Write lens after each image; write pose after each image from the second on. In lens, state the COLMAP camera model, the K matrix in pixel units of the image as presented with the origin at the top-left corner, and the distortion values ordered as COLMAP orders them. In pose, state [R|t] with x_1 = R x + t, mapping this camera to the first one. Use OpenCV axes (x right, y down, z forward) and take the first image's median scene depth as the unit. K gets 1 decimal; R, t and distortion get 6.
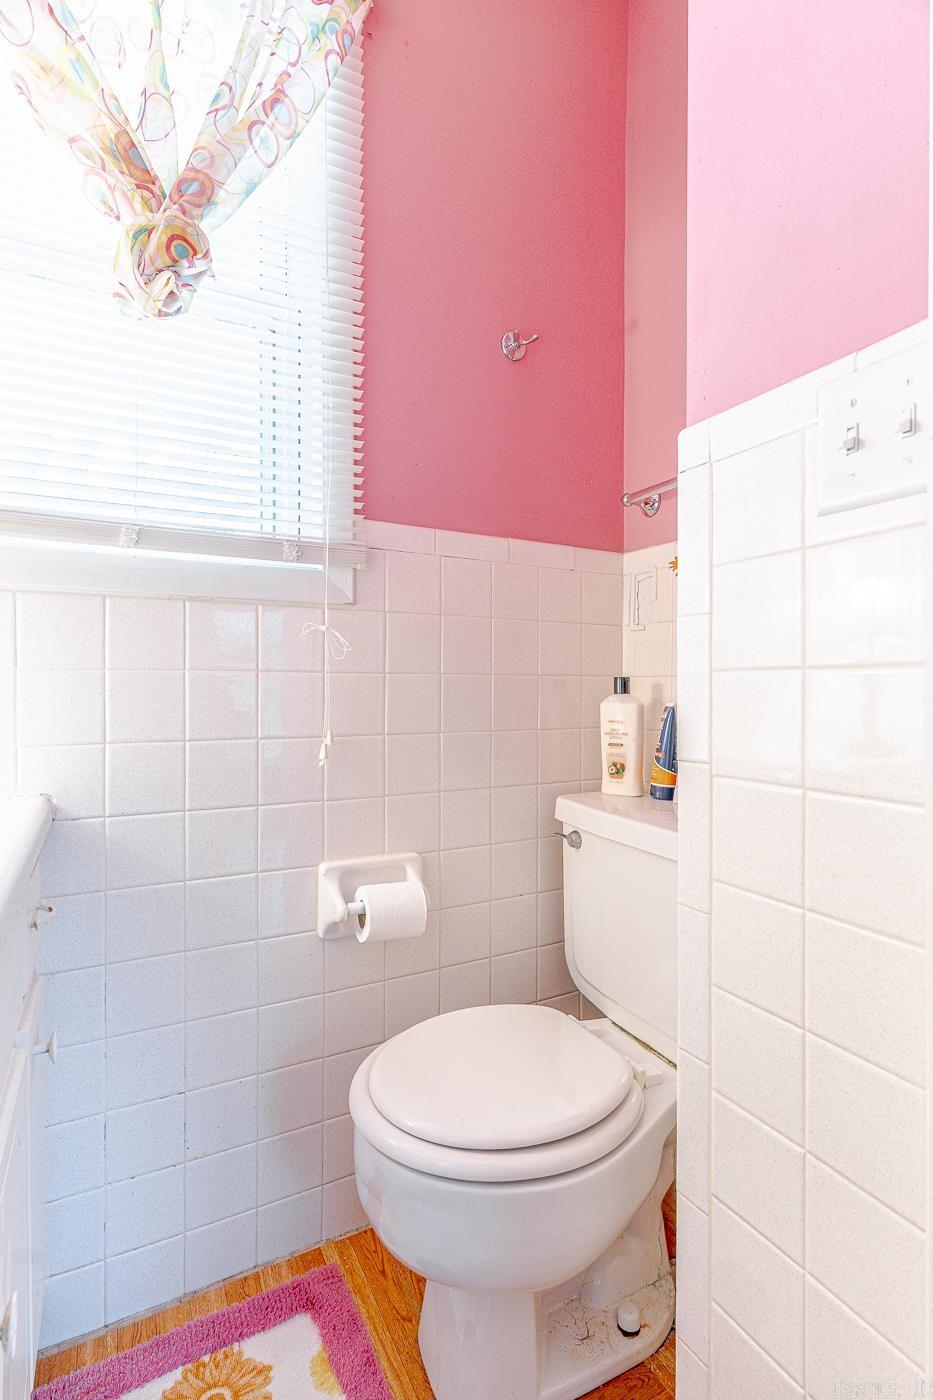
lens RADIAL K [[671.9, 0, 466.4], [0, 671.9, 692.3], [0, 0, 1]] dist [0.002973, 0.000719]
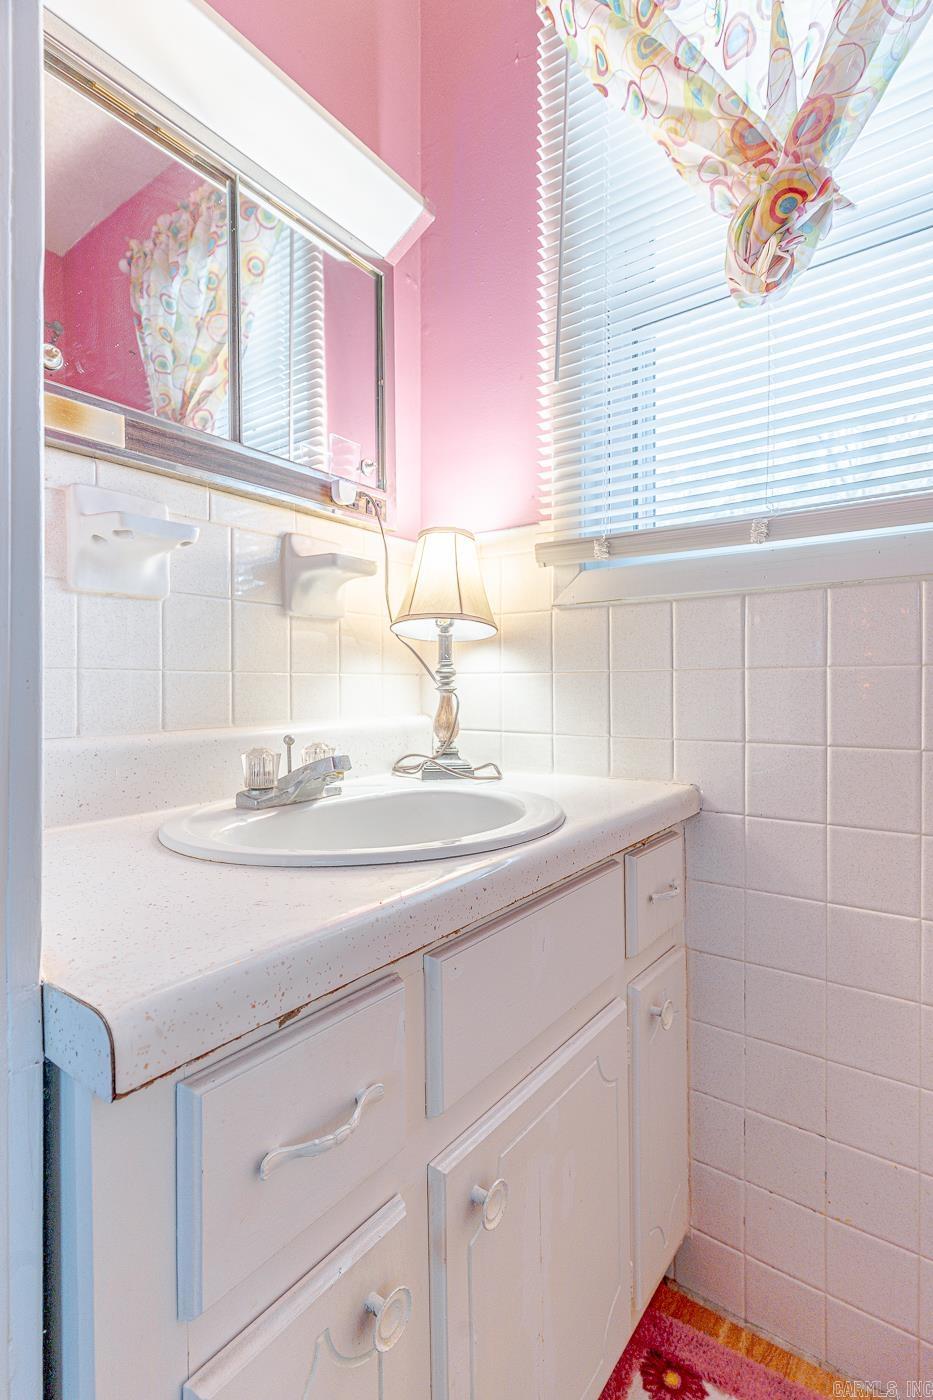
lens RADIAL K [[671.9, 0, 470.0], [0, 671.9, 695.7], [0, 0, 1]] dist [0.002973, 0.000719]
pose [[0.443024, 0.006954, -0.896483, 0.185106], [-0.003365, 0.999976, 0.006094, 0.002233], [0.896504, 0.000317, 0.443036, 0.191332]]
